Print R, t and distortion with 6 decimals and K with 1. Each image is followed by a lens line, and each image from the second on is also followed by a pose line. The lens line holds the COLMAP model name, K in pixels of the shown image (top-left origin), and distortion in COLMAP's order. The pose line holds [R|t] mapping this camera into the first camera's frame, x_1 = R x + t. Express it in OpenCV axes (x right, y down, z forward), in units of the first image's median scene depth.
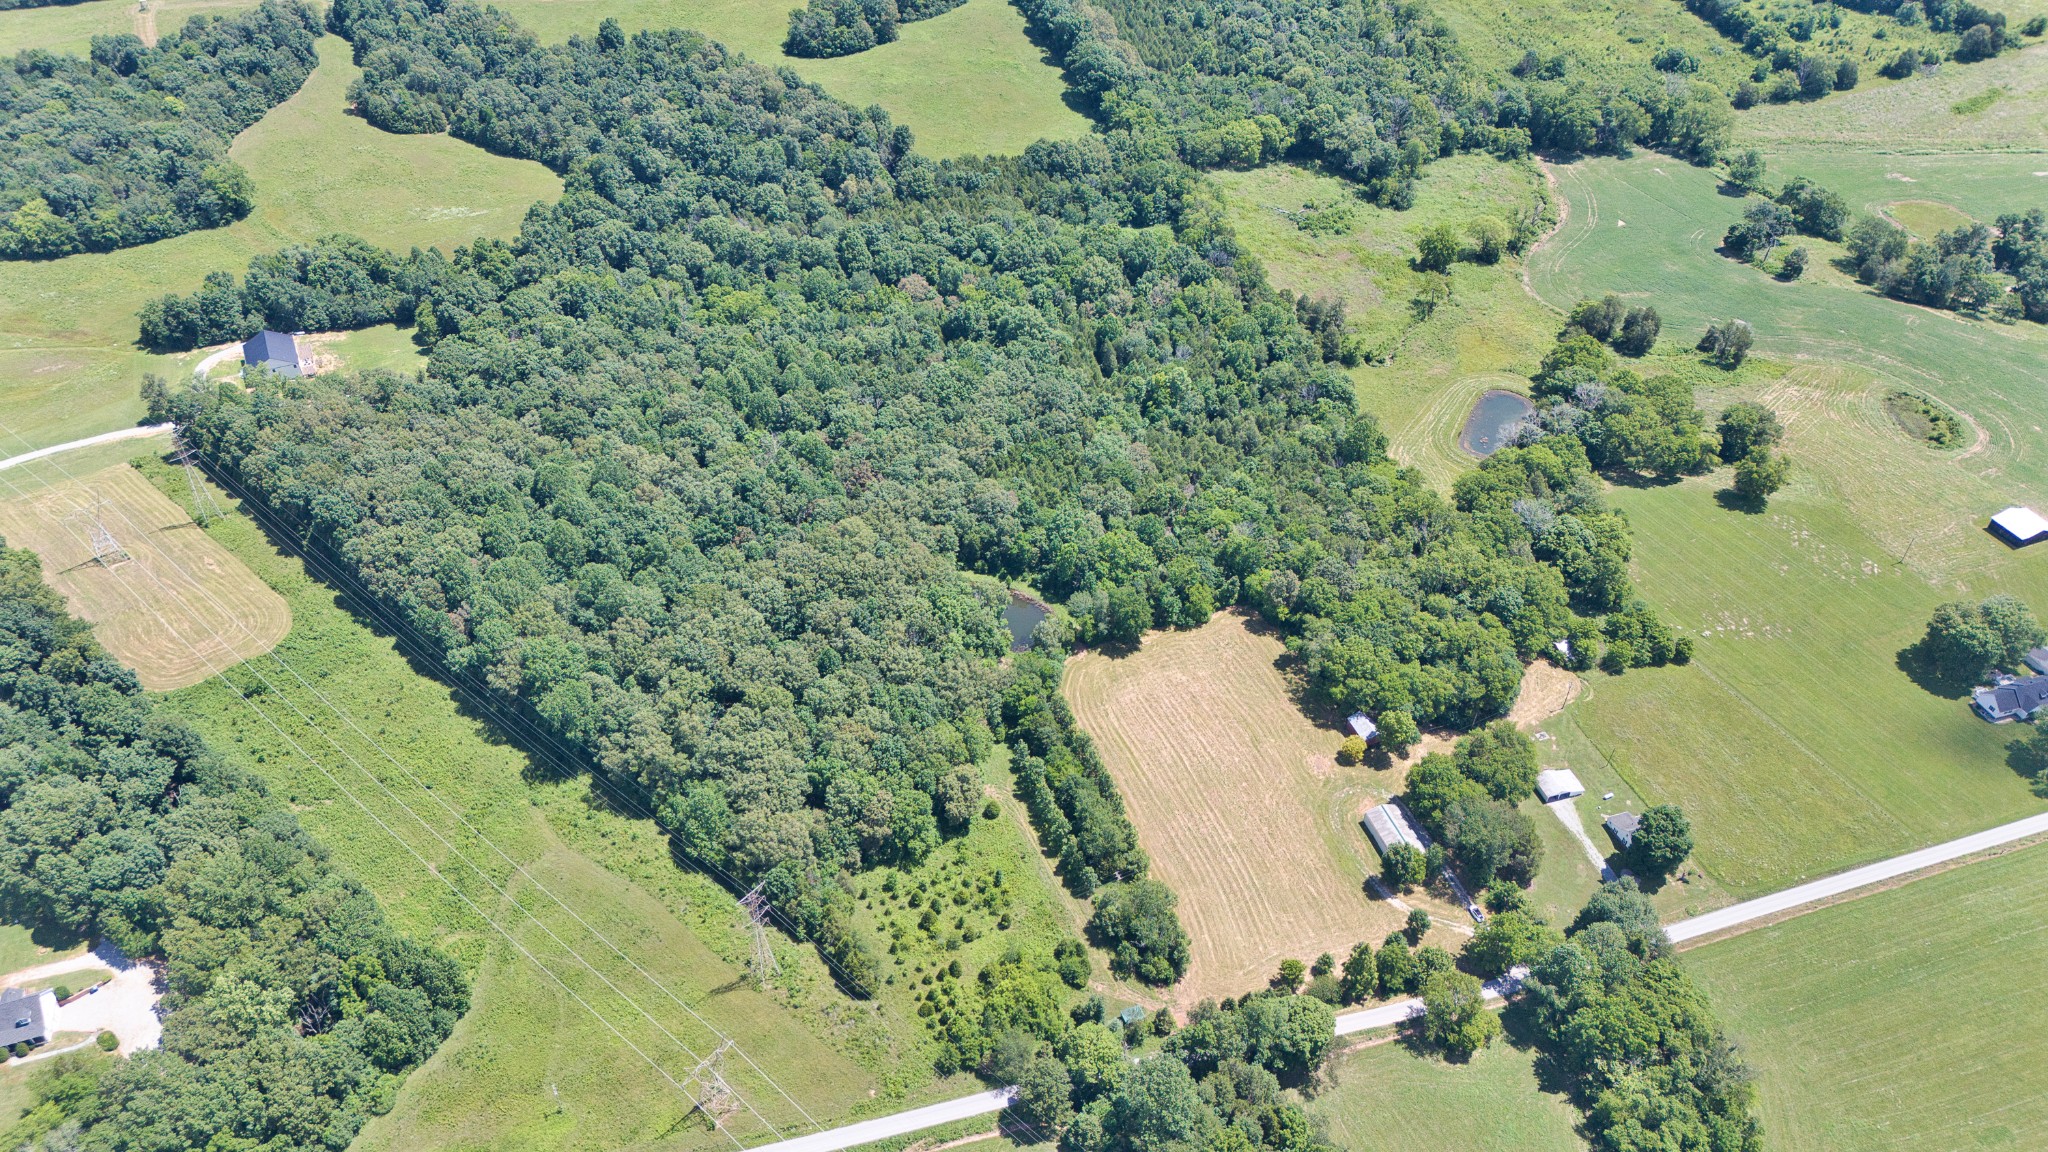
lens RADIAL K [[1415.7, 0, 1019.9], [0, 1415.7, 576.8], [0, 0, 1]] dist [0.093732, -0.090178]
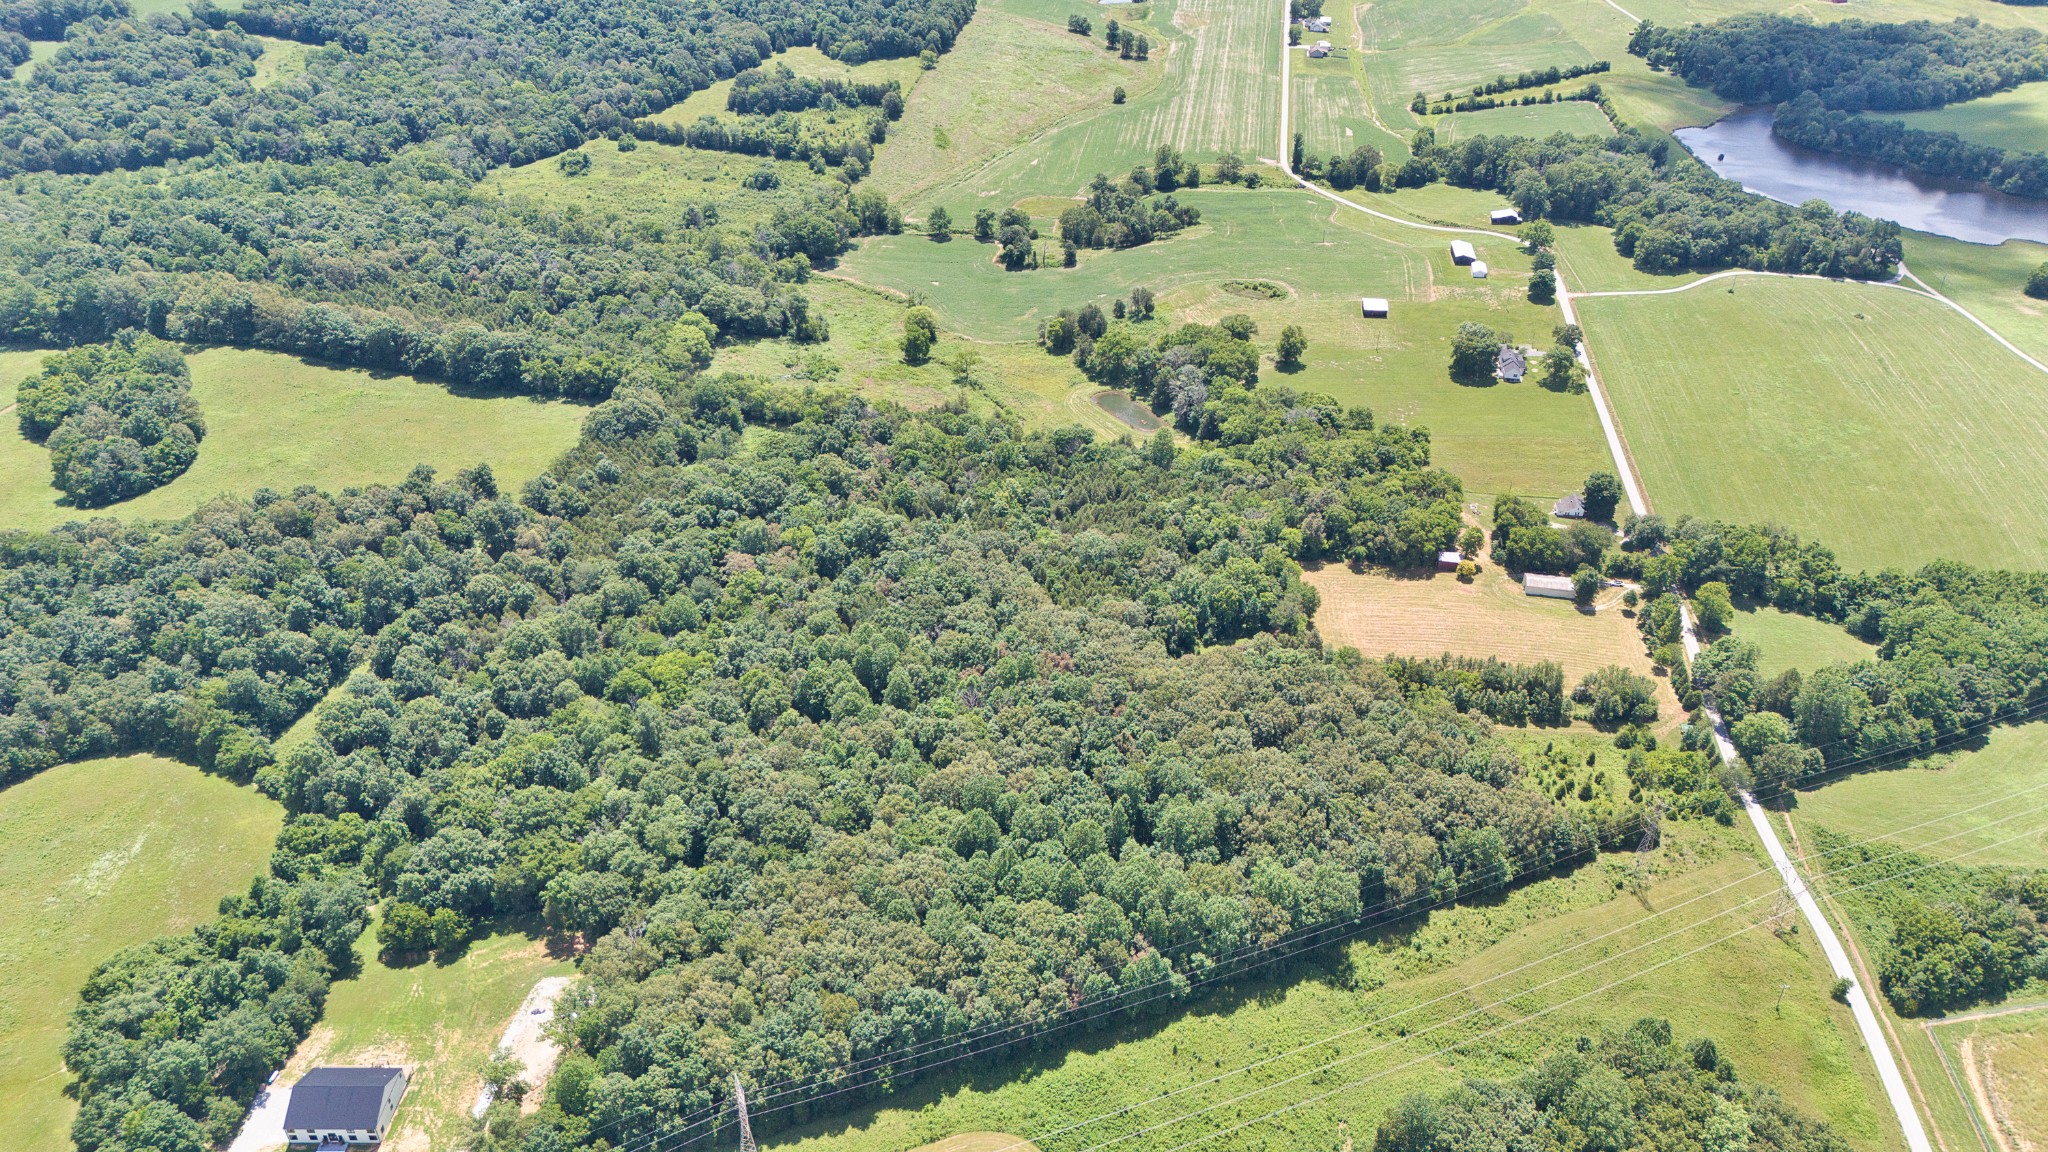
lens RADIAL K [[1415.7, 0, 1019.9], [0, 1415.7, 576.8], [0, 0, 1]] dist [0.093732, -0.090178]
pose [[0.457464, -0.500750, 0.734831, -0.680300], [0.579447, 0.794699, 0.180816, -0.258596], [-0.674513, 0.343079, 0.653704, 0.265306]]
